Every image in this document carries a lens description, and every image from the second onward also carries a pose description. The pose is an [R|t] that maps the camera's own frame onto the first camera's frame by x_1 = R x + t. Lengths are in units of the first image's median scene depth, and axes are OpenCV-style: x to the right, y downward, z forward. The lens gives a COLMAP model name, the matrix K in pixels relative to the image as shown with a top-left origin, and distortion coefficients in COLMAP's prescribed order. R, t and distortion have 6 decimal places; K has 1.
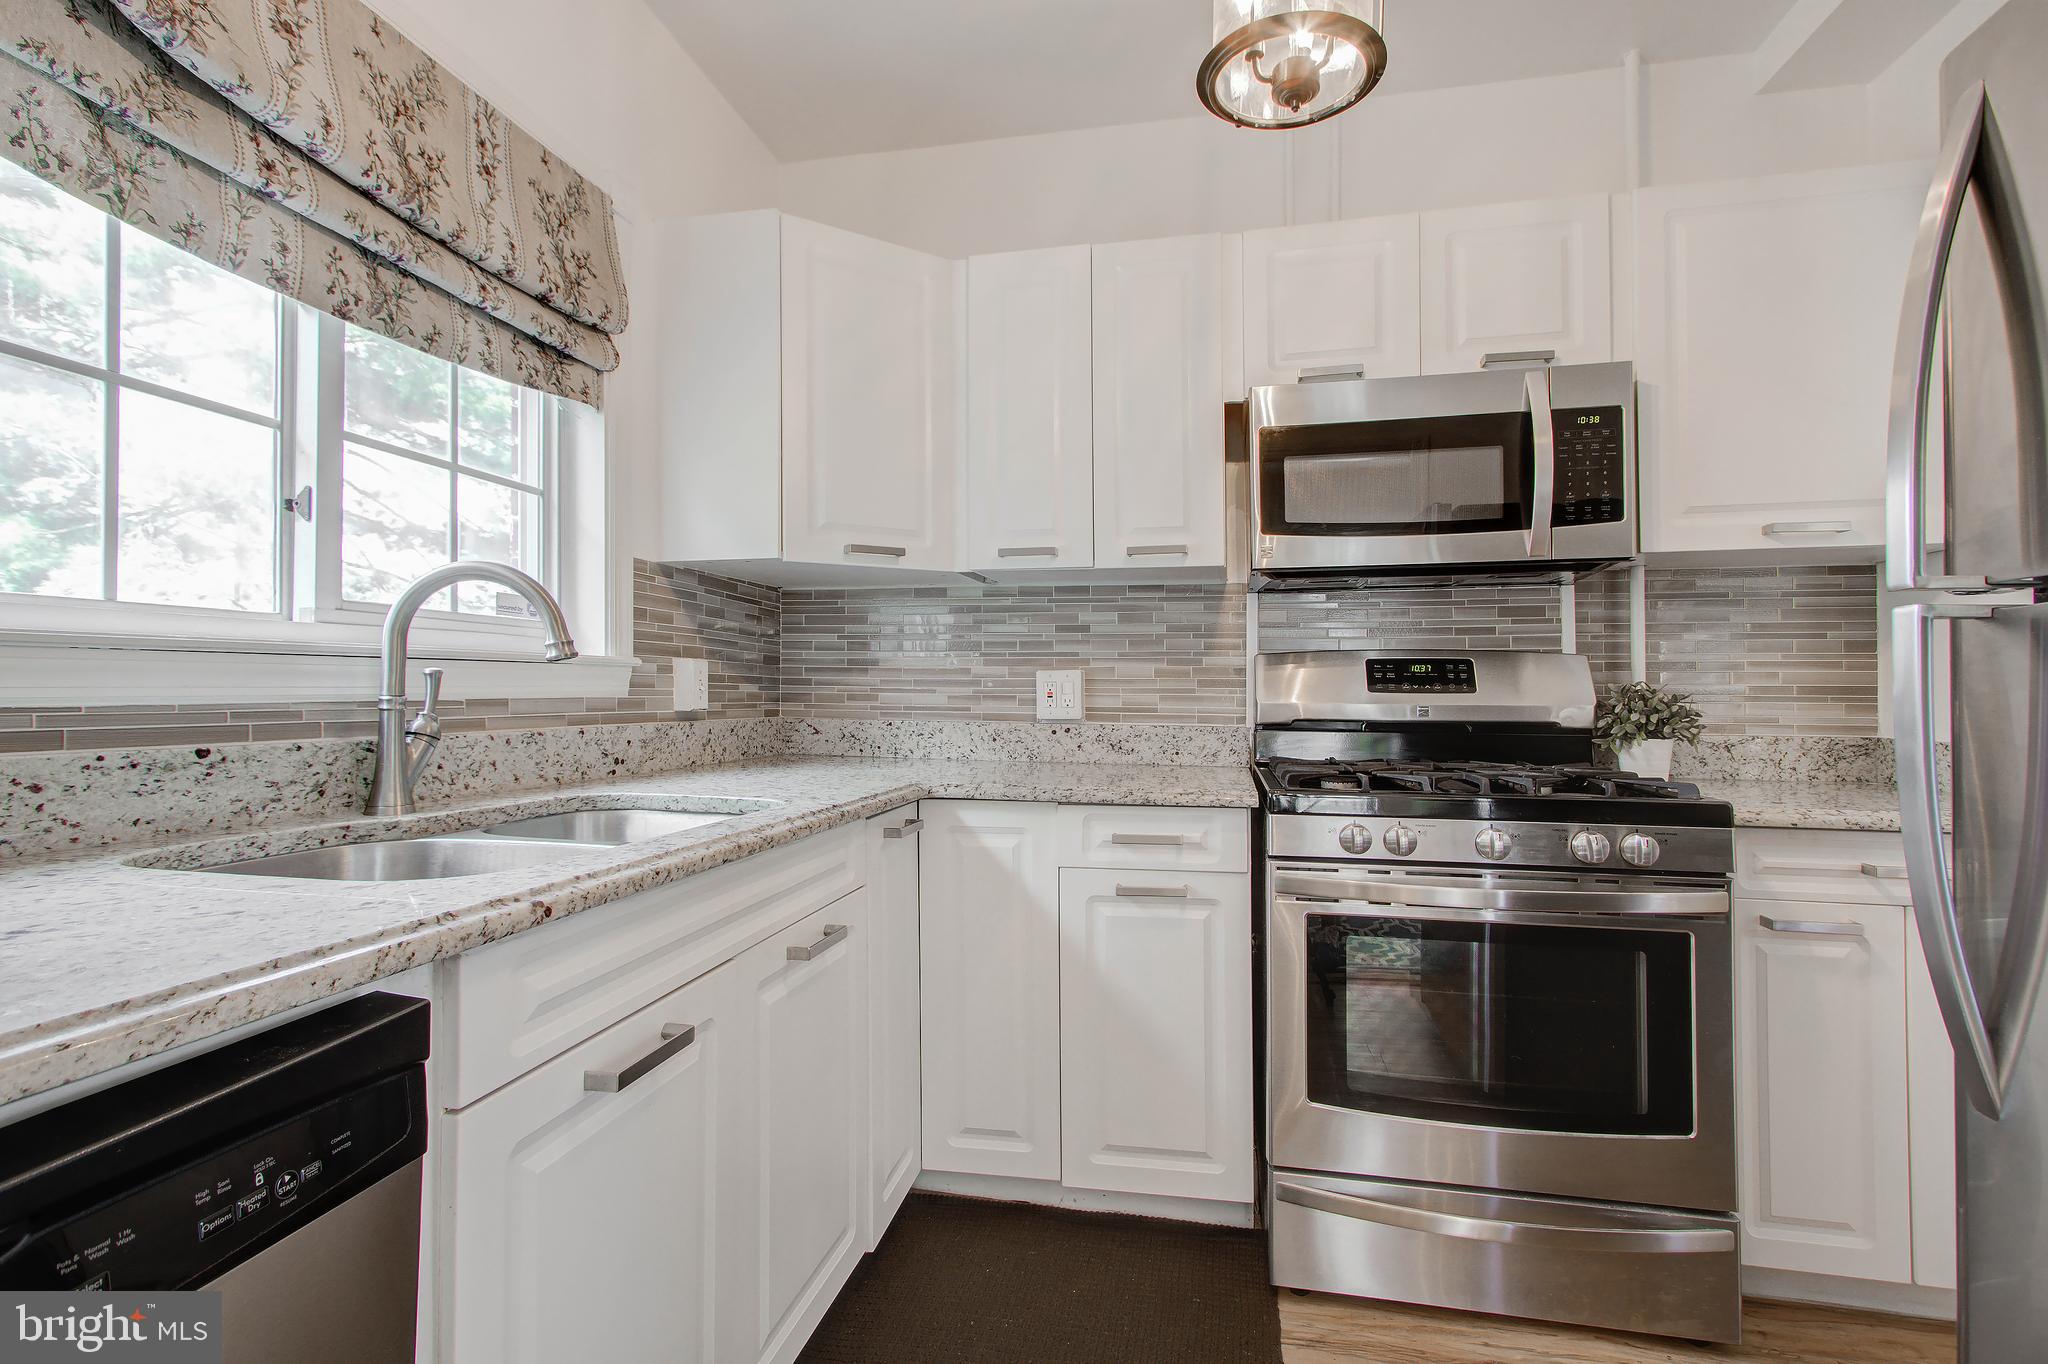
lens RADIAL K [[937.0, 0, 1026.9], [0, 937.0, 670.9], [0, 0, 1]] dist [0.011426, -0.004425]
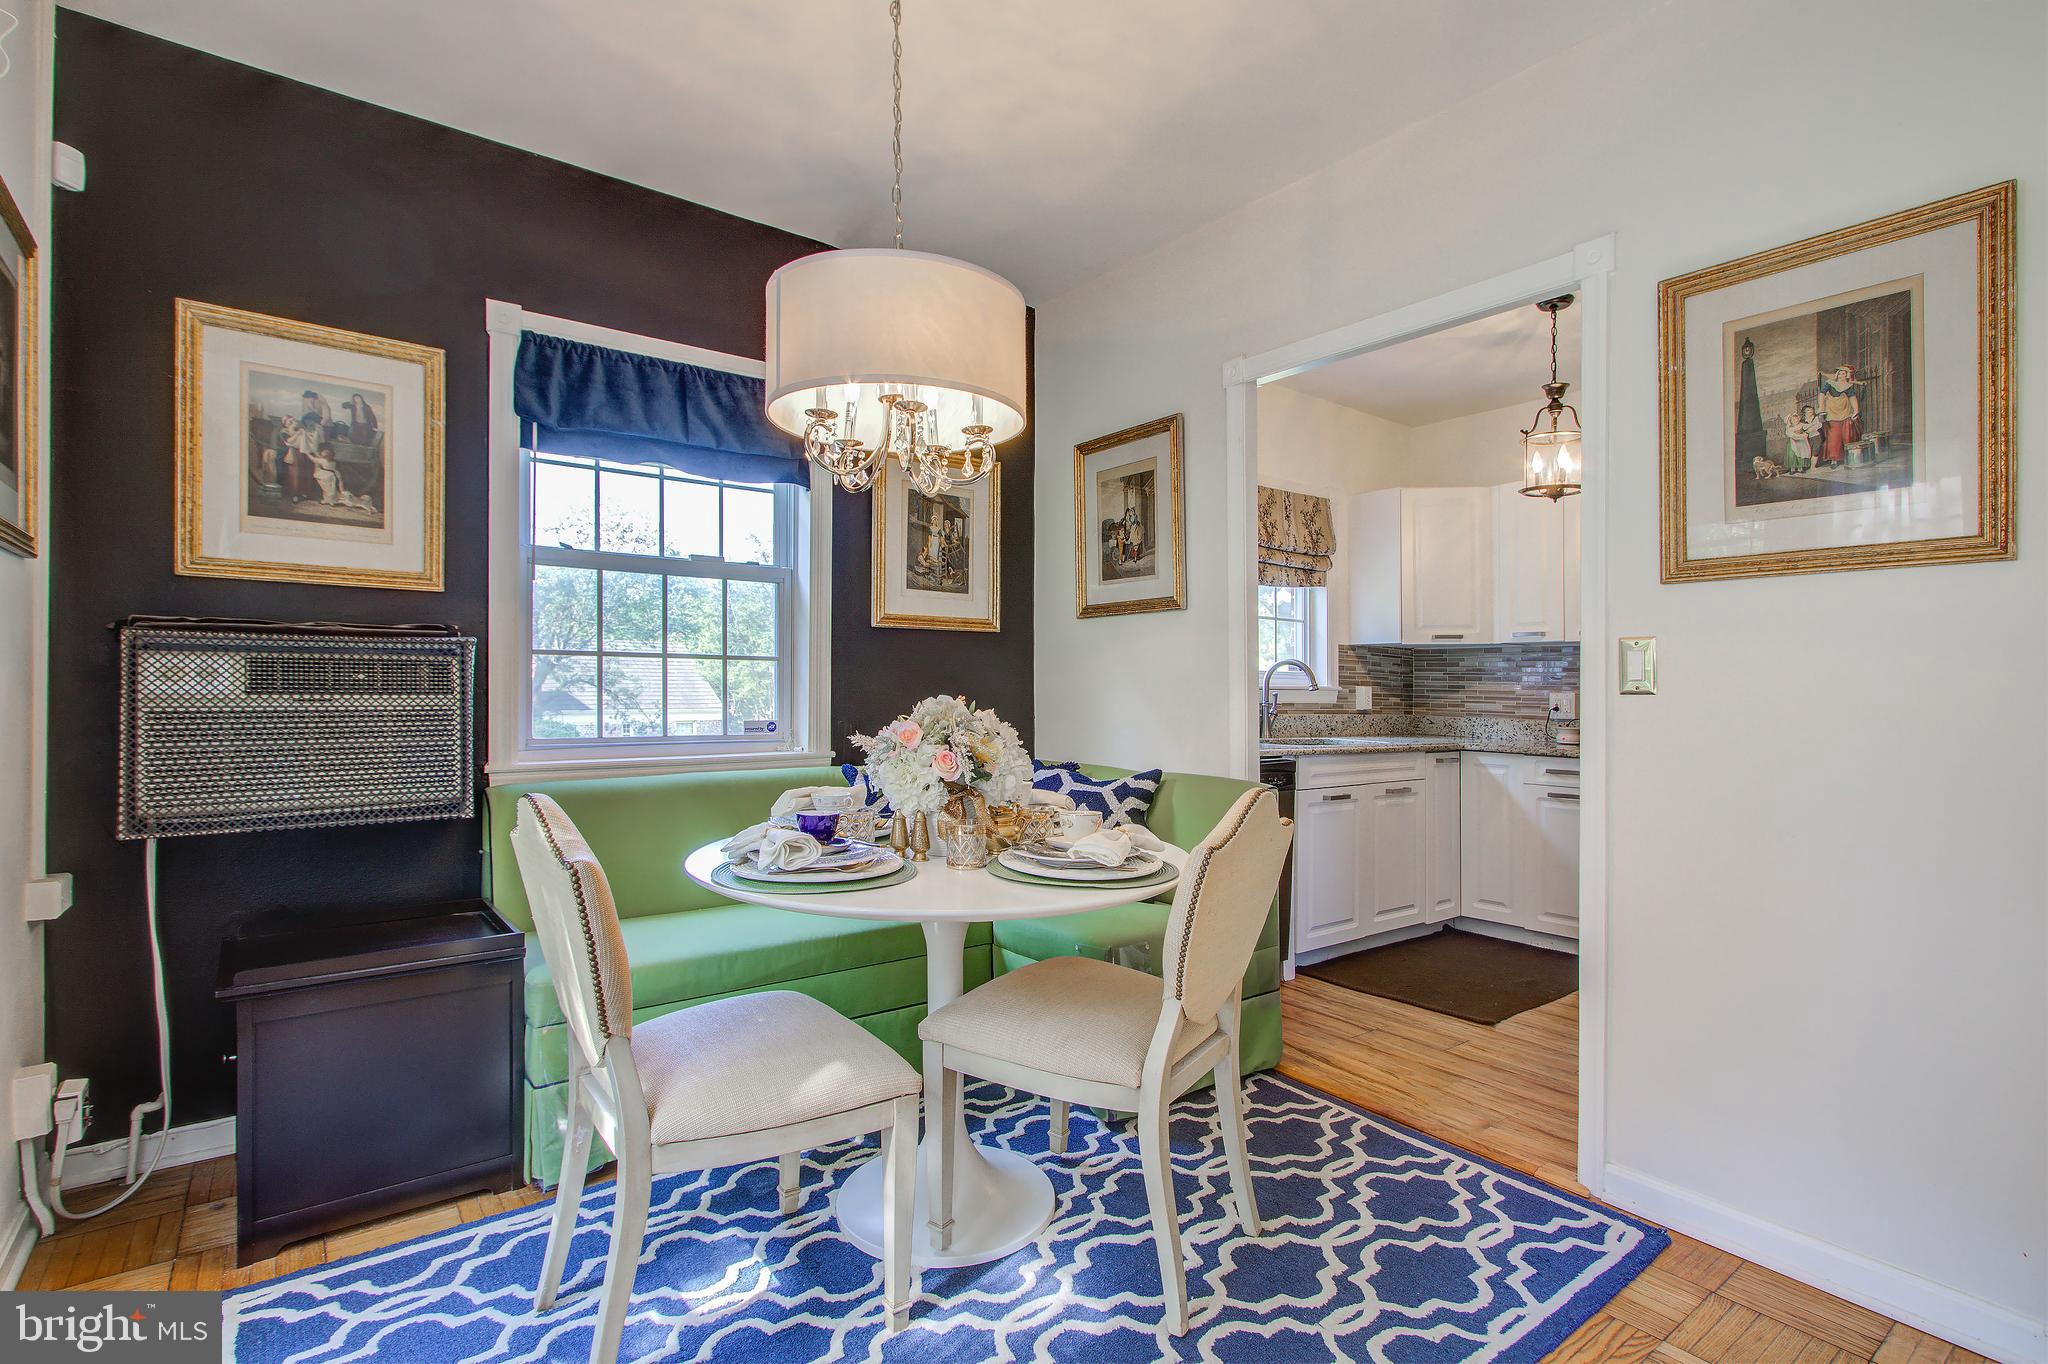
lens RADIAL K [[996.4, 0, 1032.5], [0, 996.4, 676.9], [0, 0, 1]] dist [-0.002649, 0.003903]
pose [[0.758315, -0.001563, -0.651887, 0.648352], [0.000292, 0.999998, -0.002059, -0.034112], [0.651889, 0.001371, 0.758314, -1.442508]]
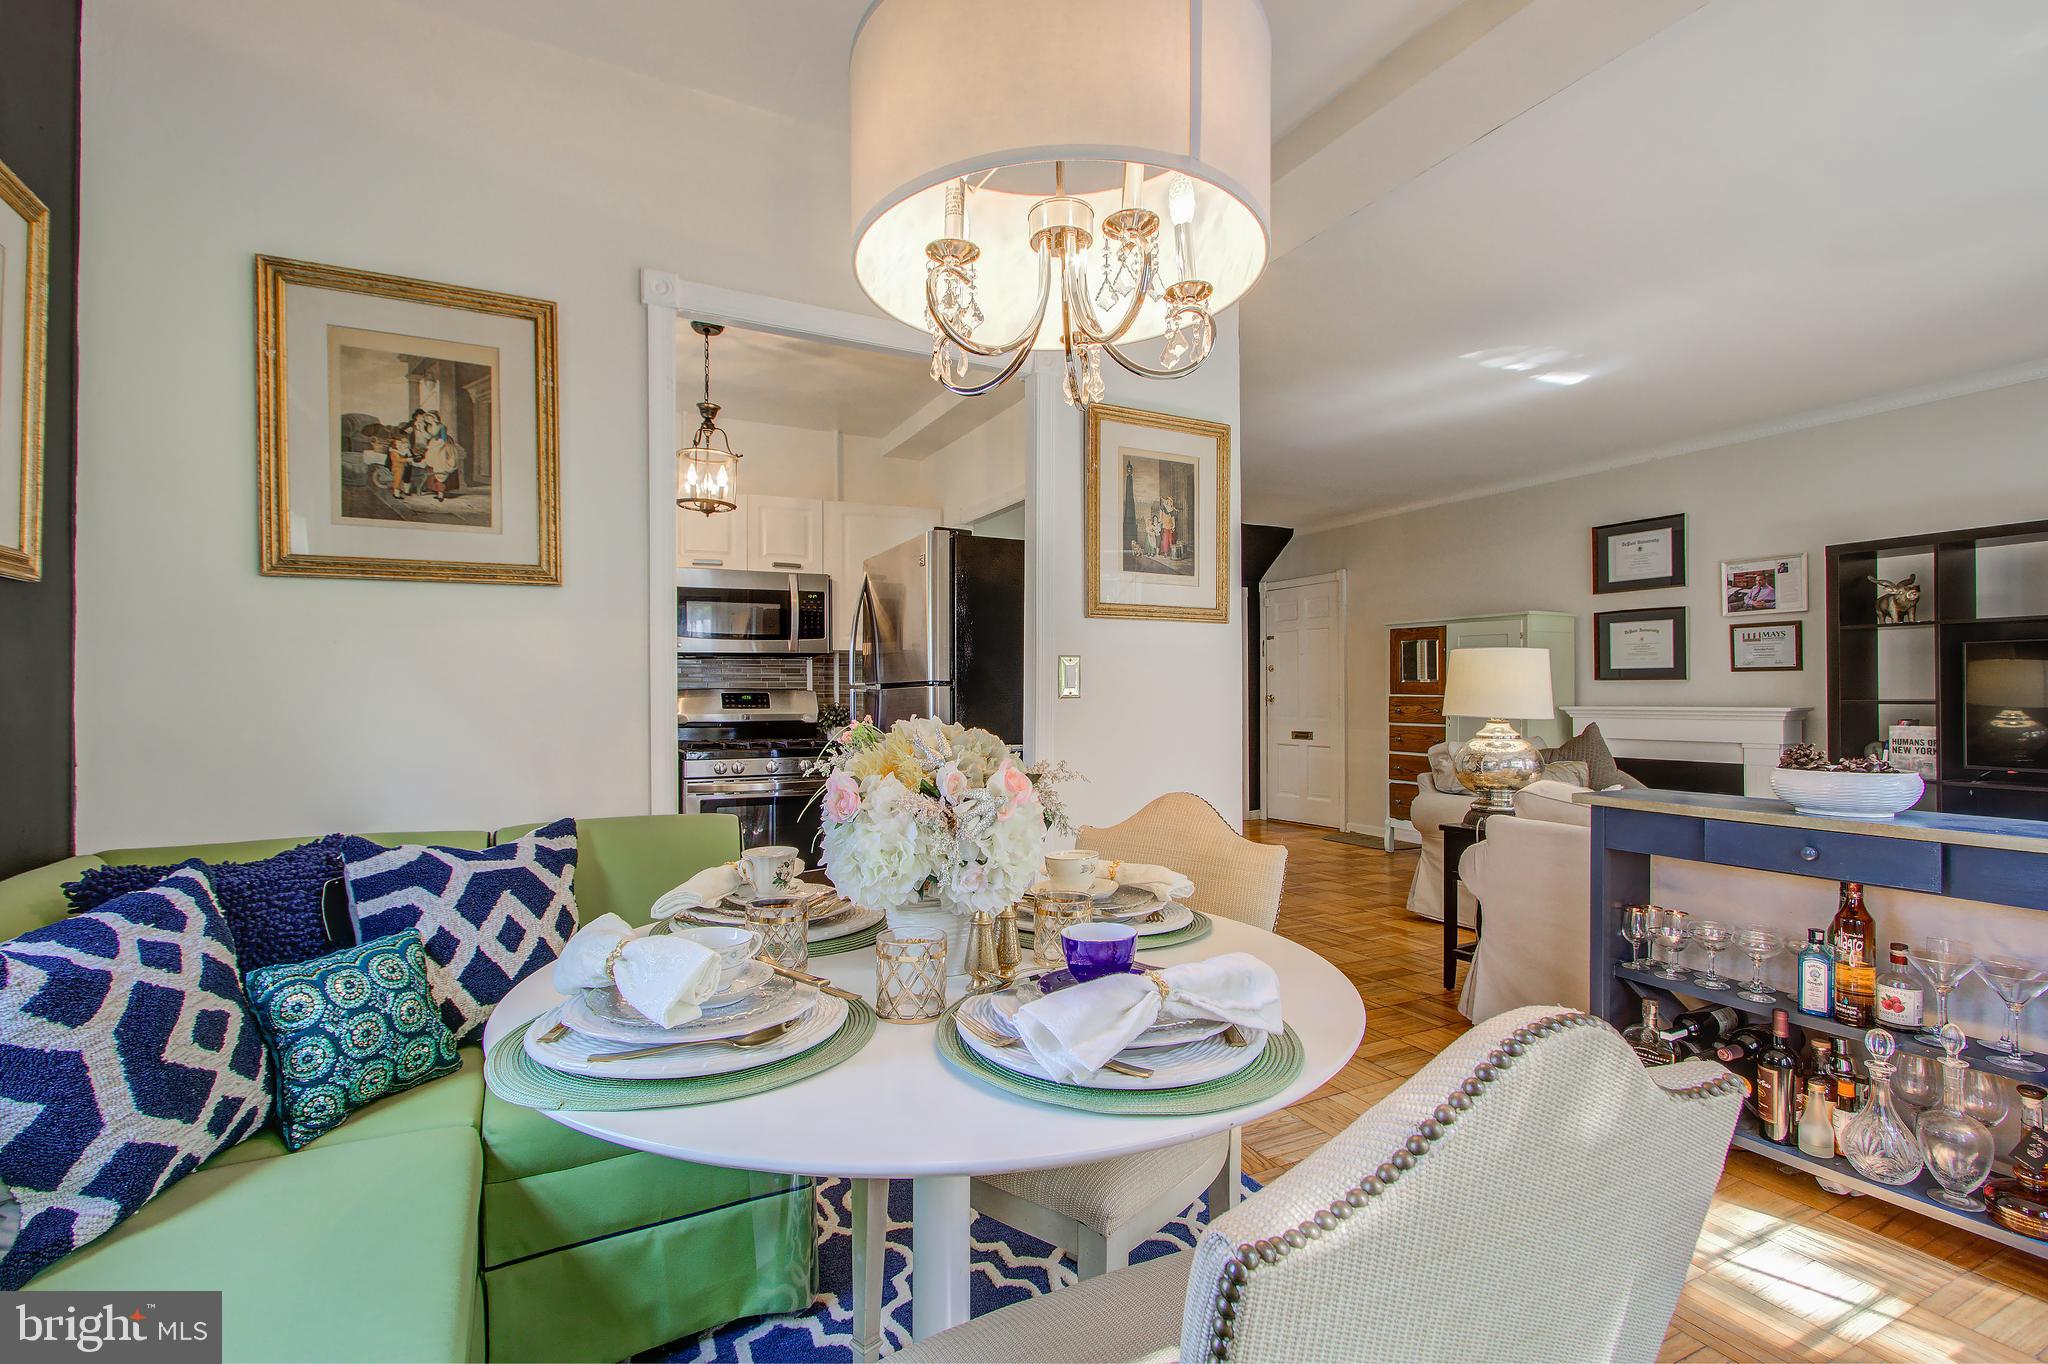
lens RADIAL K [[937.0, 0, 1037.2], [0, 937.0, 687.7], [0, 0, 1]] dist [0.011426, -0.004425]
pose [[0.771565, -0.001014, 0.636150, -0.491127], [-0.000791, 0.999996, 0.002554, -0.034714], [-0.636150, -0.002474, 0.771561, -1.226396]]
